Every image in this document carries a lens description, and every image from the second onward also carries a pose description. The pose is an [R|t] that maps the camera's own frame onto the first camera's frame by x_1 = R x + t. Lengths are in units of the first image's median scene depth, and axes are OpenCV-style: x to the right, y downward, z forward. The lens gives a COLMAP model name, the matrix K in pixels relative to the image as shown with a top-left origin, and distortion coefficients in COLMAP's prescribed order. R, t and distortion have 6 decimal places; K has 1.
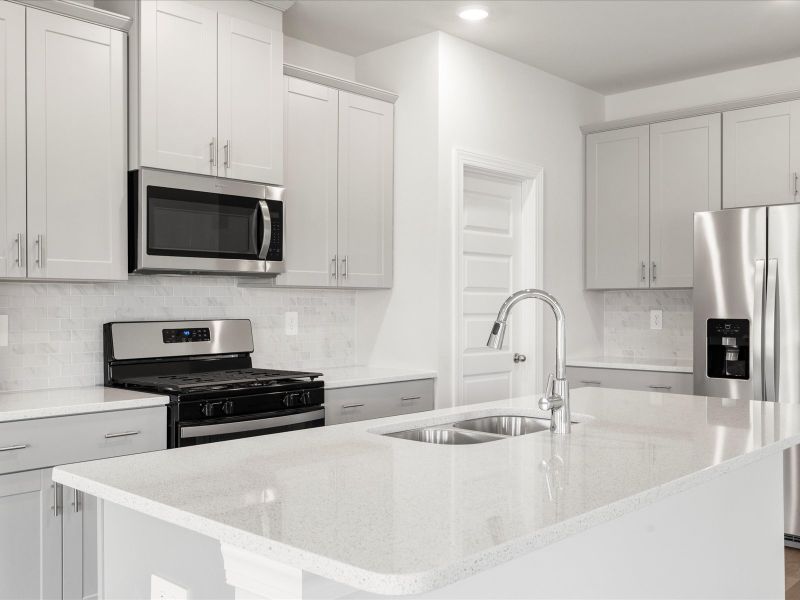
lens RADIAL K [[793.4, 0, 400.0], [0, 793.4, 300.0], [0, 0, 1]] dist [0.013740, 0.002009]
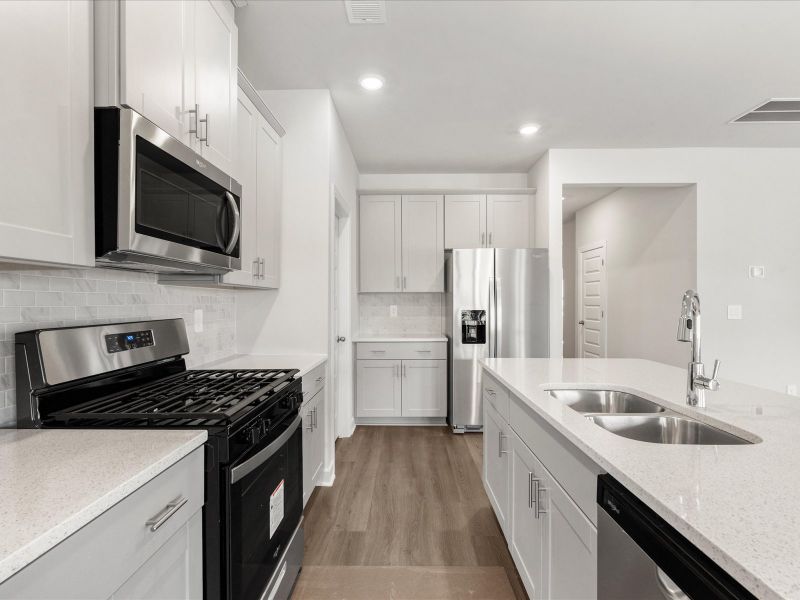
lens RADIAL K [[394.5, 0, 400.0], [0, 394.5, 300.0], [0, 0, 1]] dist [-0.004173, -0.001000]
pose [[0.739707, 0.002085, 0.672926, -0.314092], [-0.002595, 0.999997, -0.000247, 0.002109], [-0.672924, -0.001563, 0.739710, 0.483207]]
